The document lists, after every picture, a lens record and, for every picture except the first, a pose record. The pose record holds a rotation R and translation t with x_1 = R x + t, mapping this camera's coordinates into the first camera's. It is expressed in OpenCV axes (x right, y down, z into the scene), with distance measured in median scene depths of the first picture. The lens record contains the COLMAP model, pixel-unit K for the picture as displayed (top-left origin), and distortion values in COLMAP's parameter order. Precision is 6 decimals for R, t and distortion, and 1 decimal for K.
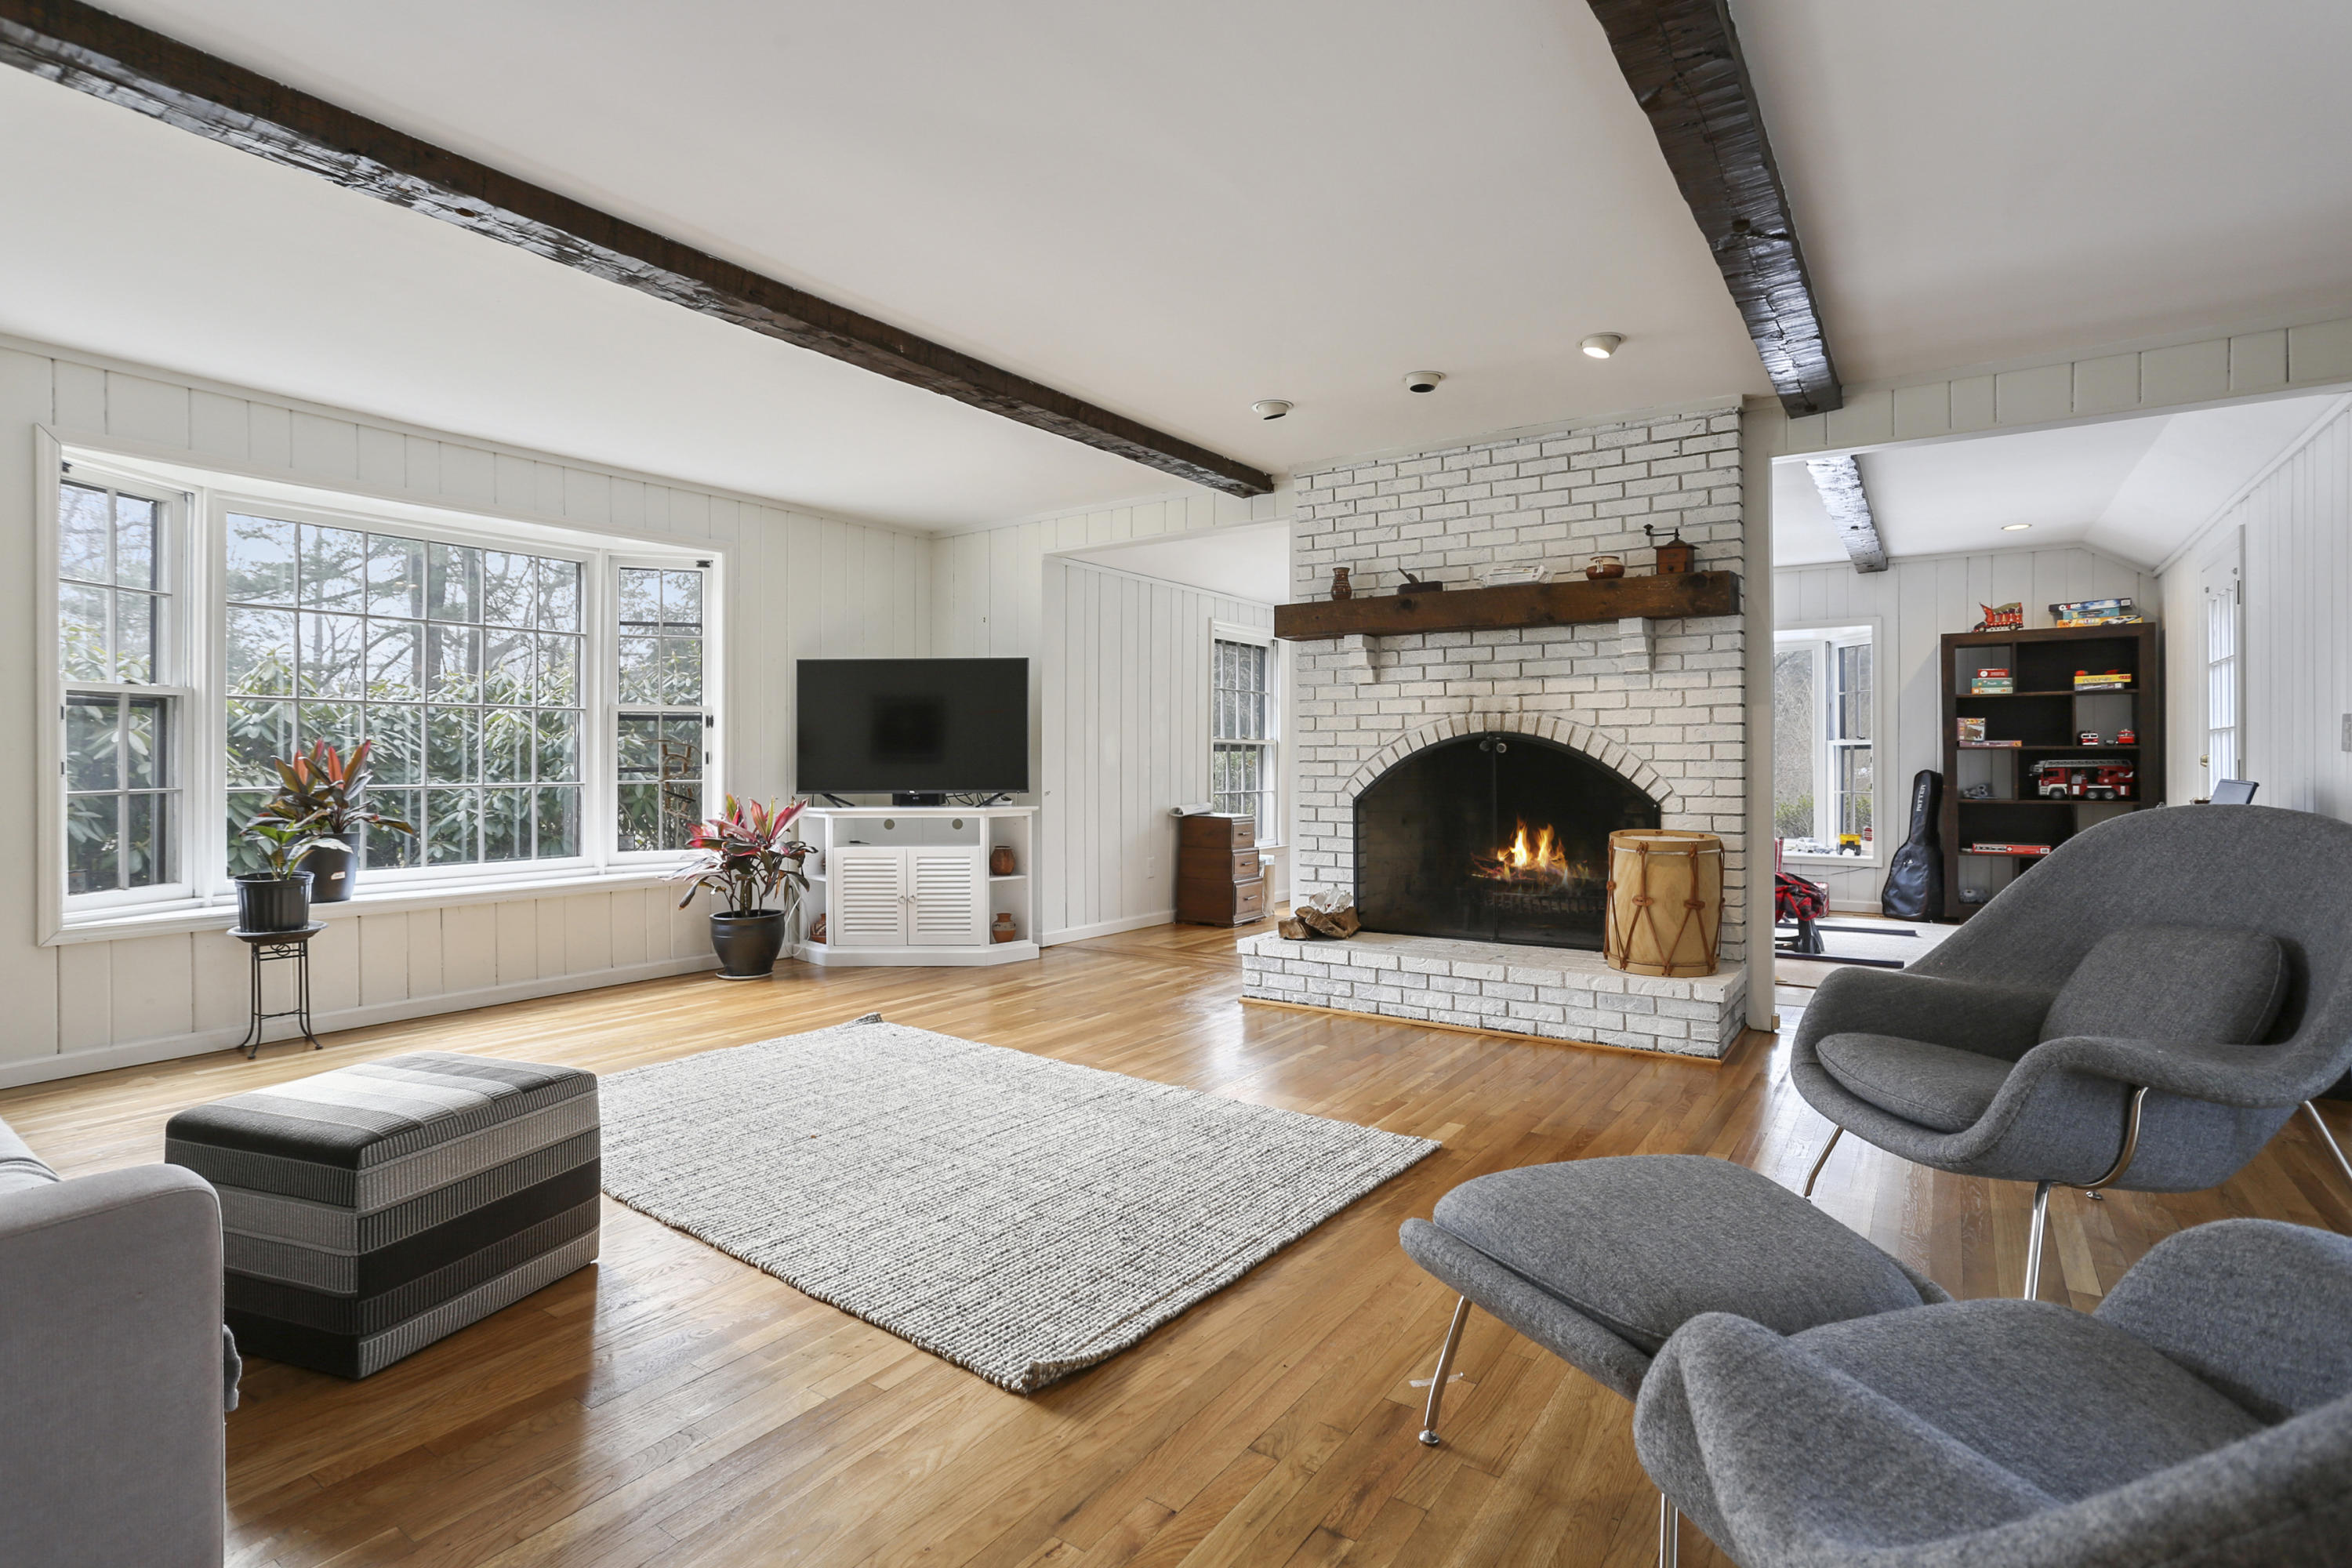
lens RADIAL K [[1146.1, 0, 1176.4], [0, 1146.1, 776.2], [0, 0, 1]] dist [-0.043661, 0.017871]
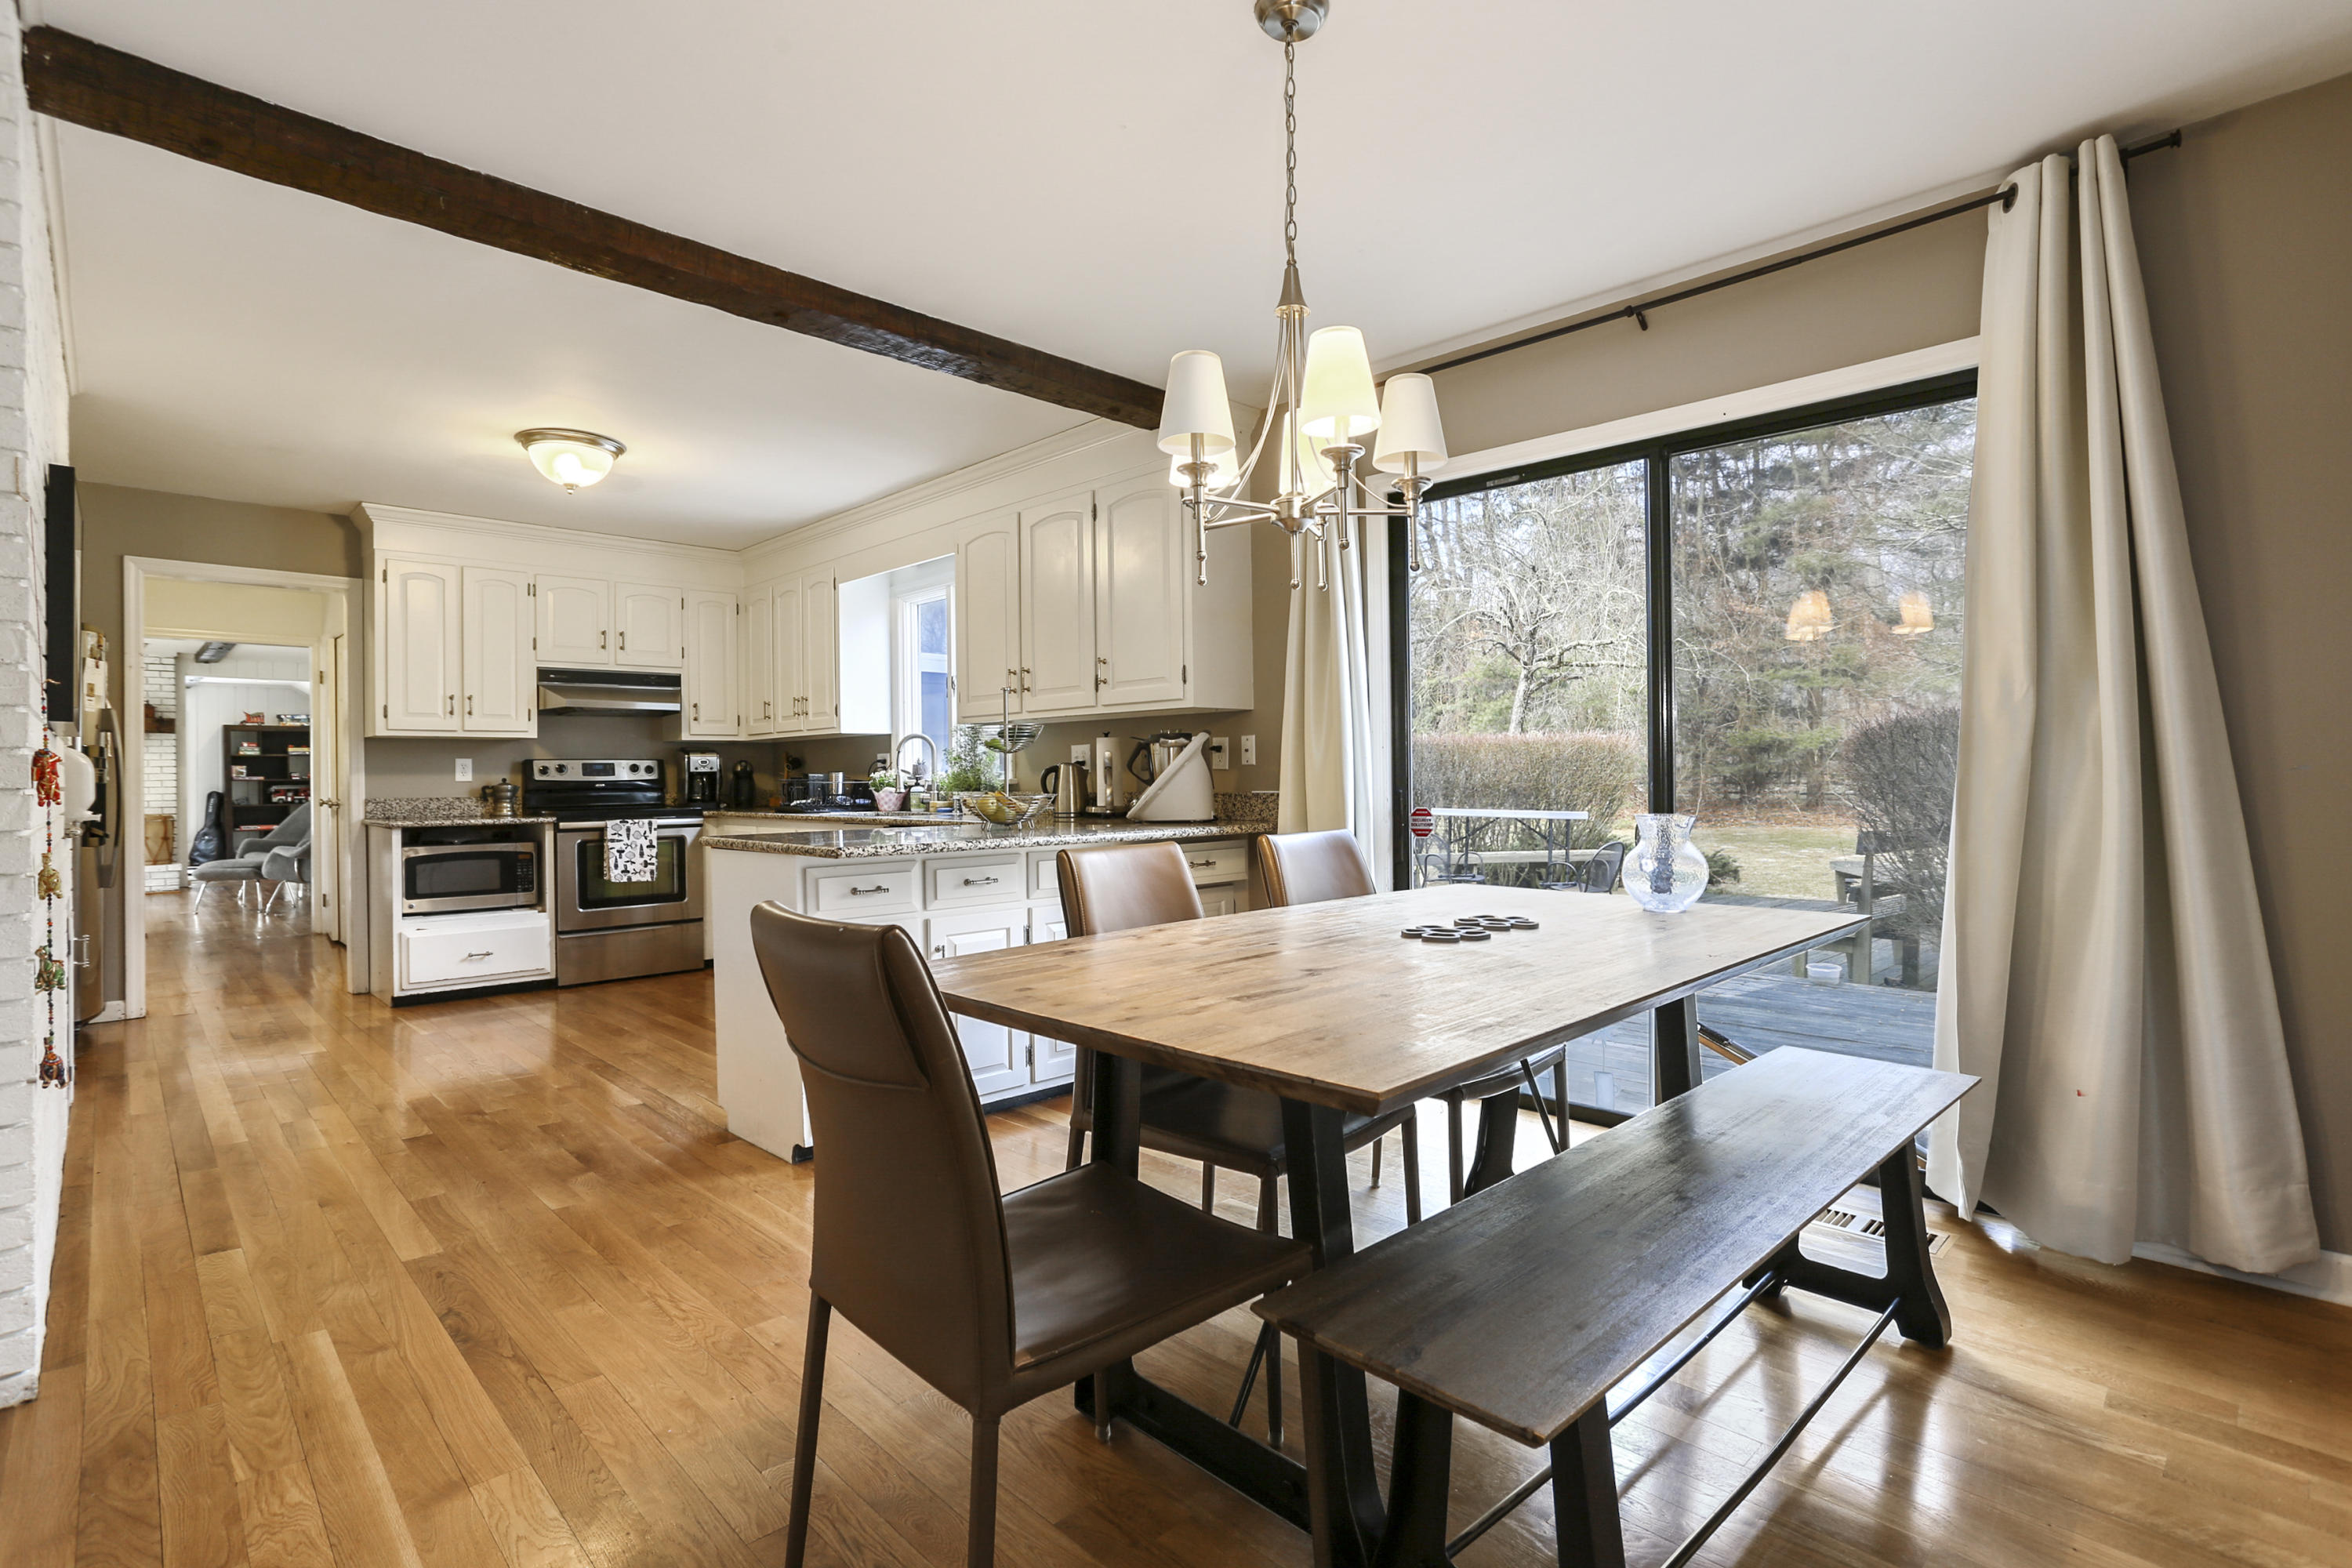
lens RADIAL K [[1146.1, 0, 1189.3], [0, 1146.1, 775.0], [0, 0, 1]] dist [-0.043661, 0.017871]
pose [[0.196983, 0.004109, 0.980398, -0.999887], [0.017249, 0.999822, -0.007656, 0.011883], [-0.980255, 0.018418, 0.196877, -1.154540]]
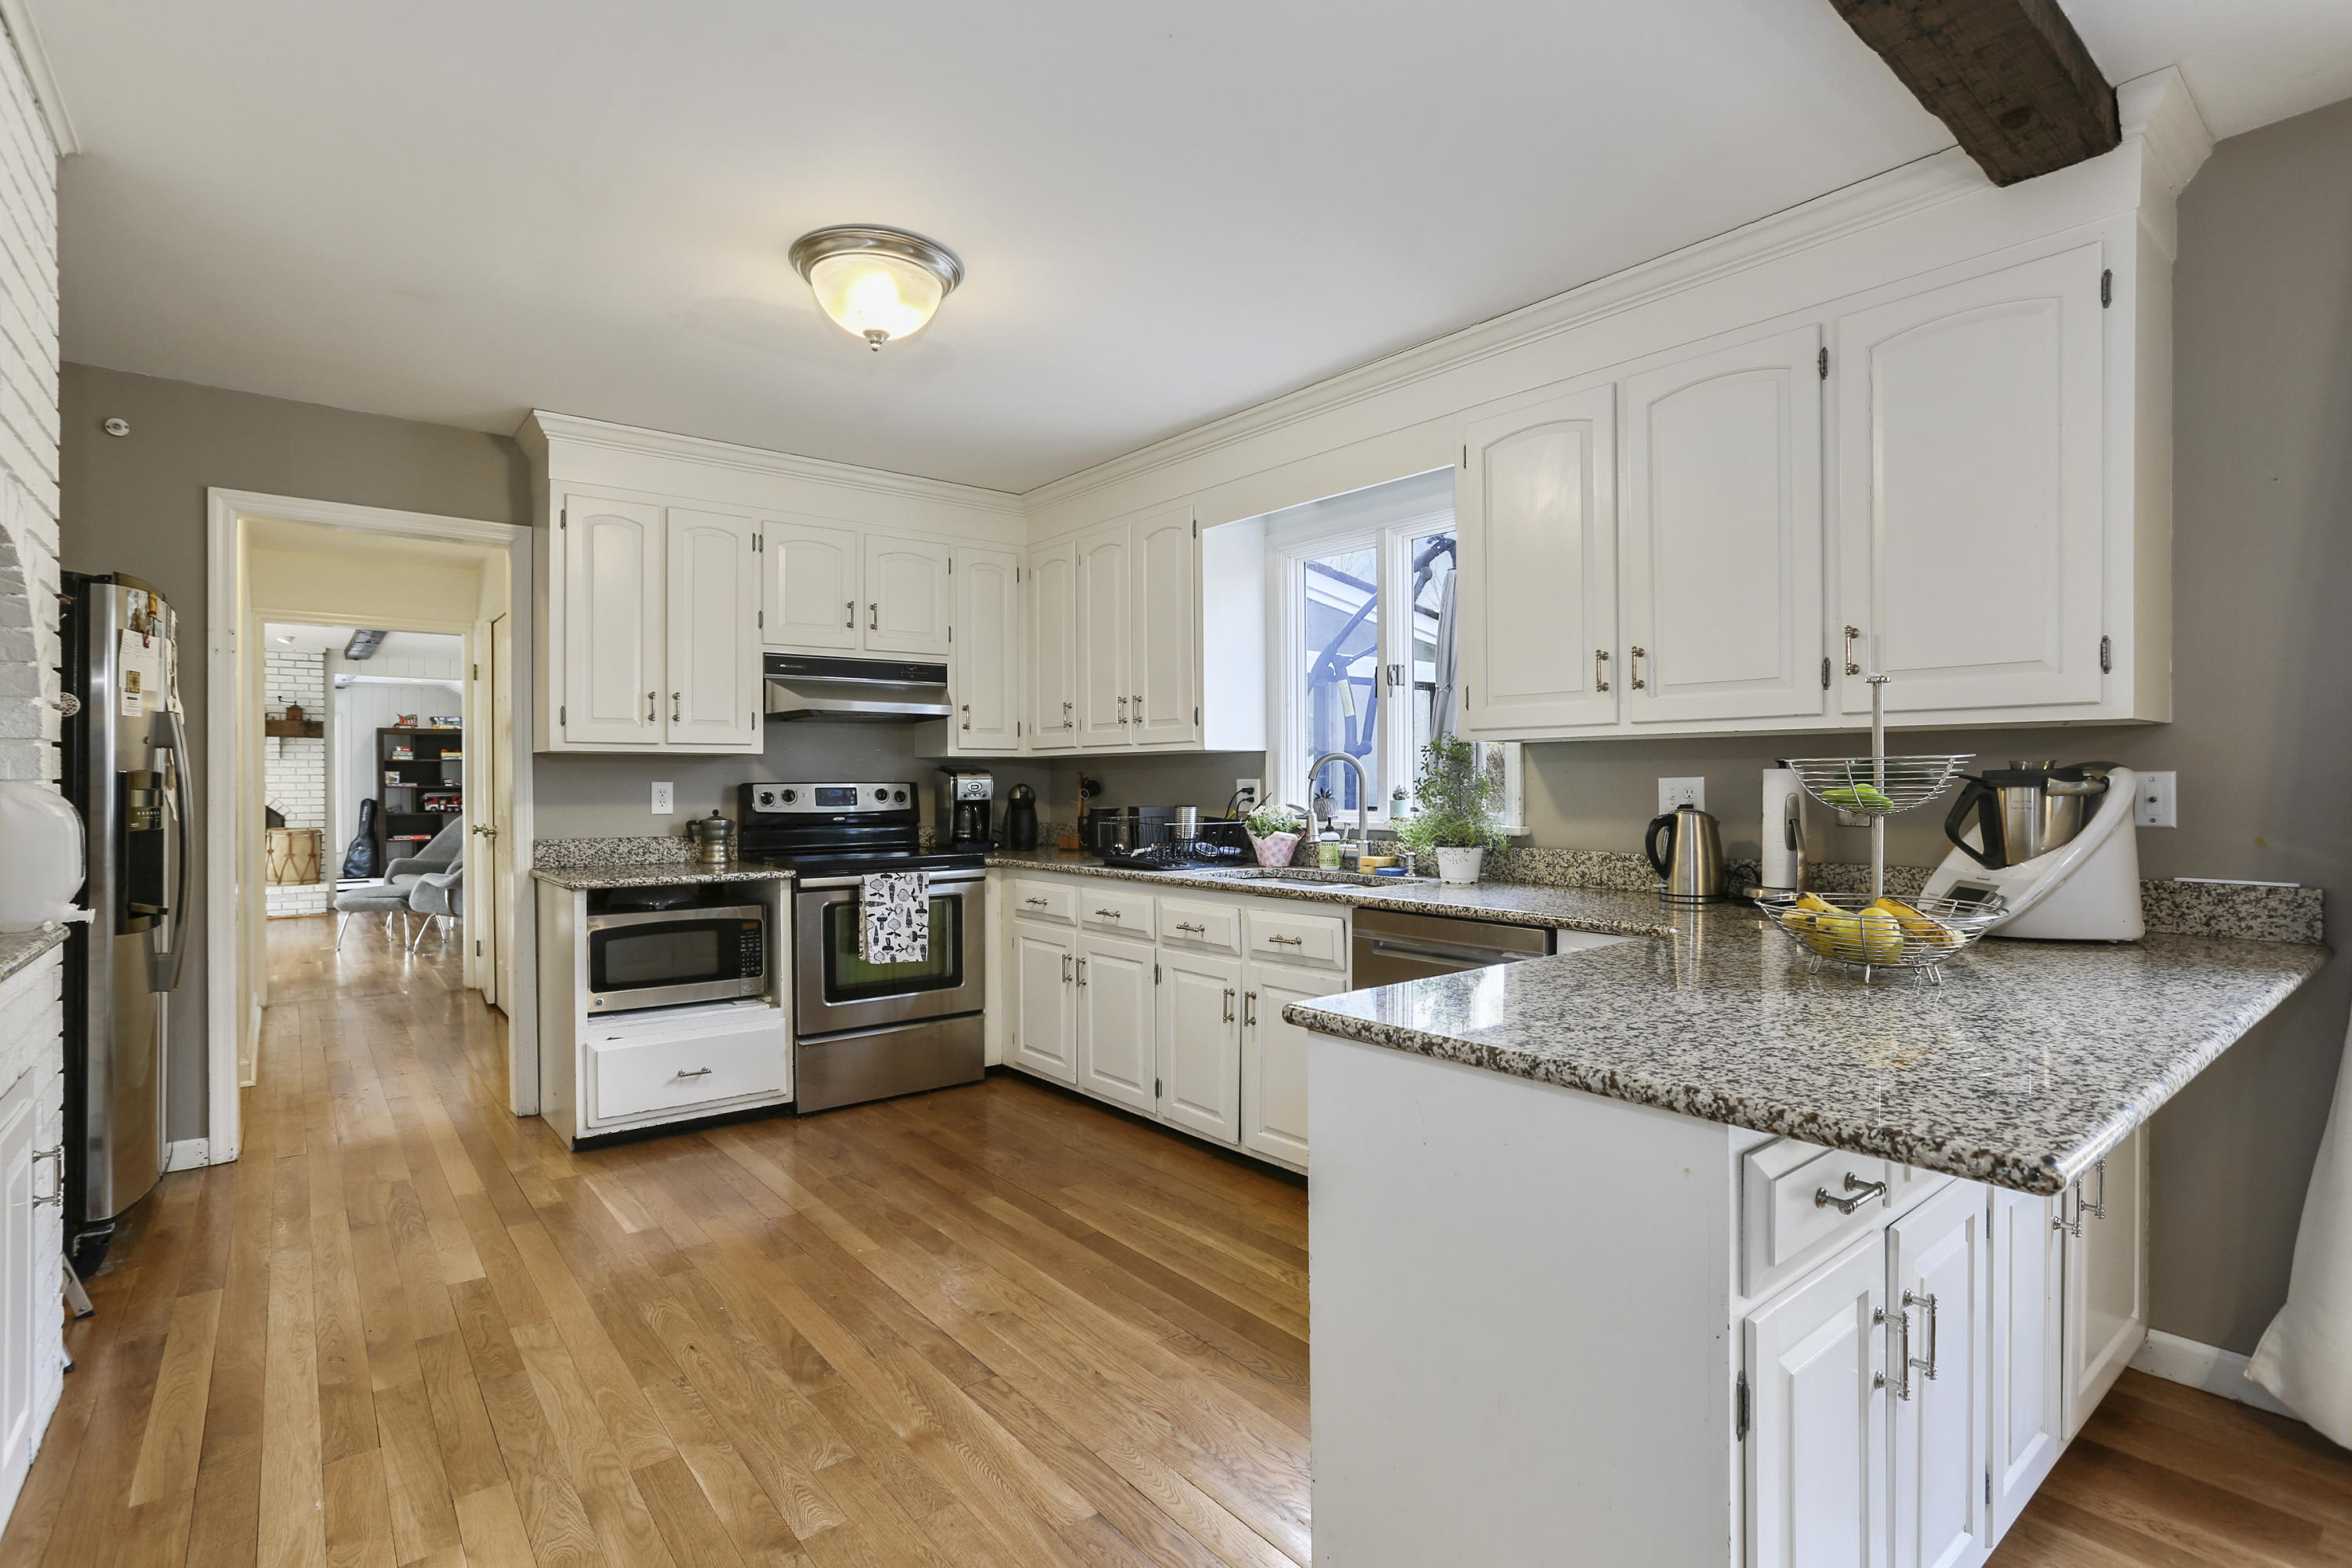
lens RADIAL K [[1146.1, 0, 1171.6], [0, 1146.1, 786.3], [0, 0, 1]] dist [-0.043661, 0.017871]
pose [[0.298230, -0.000698, 0.954494, -0.768758], [0.008319, 0.999964, -0.001868, -0.011343], [-0.954458, 0.008497, 0.298225, -0.887117]]
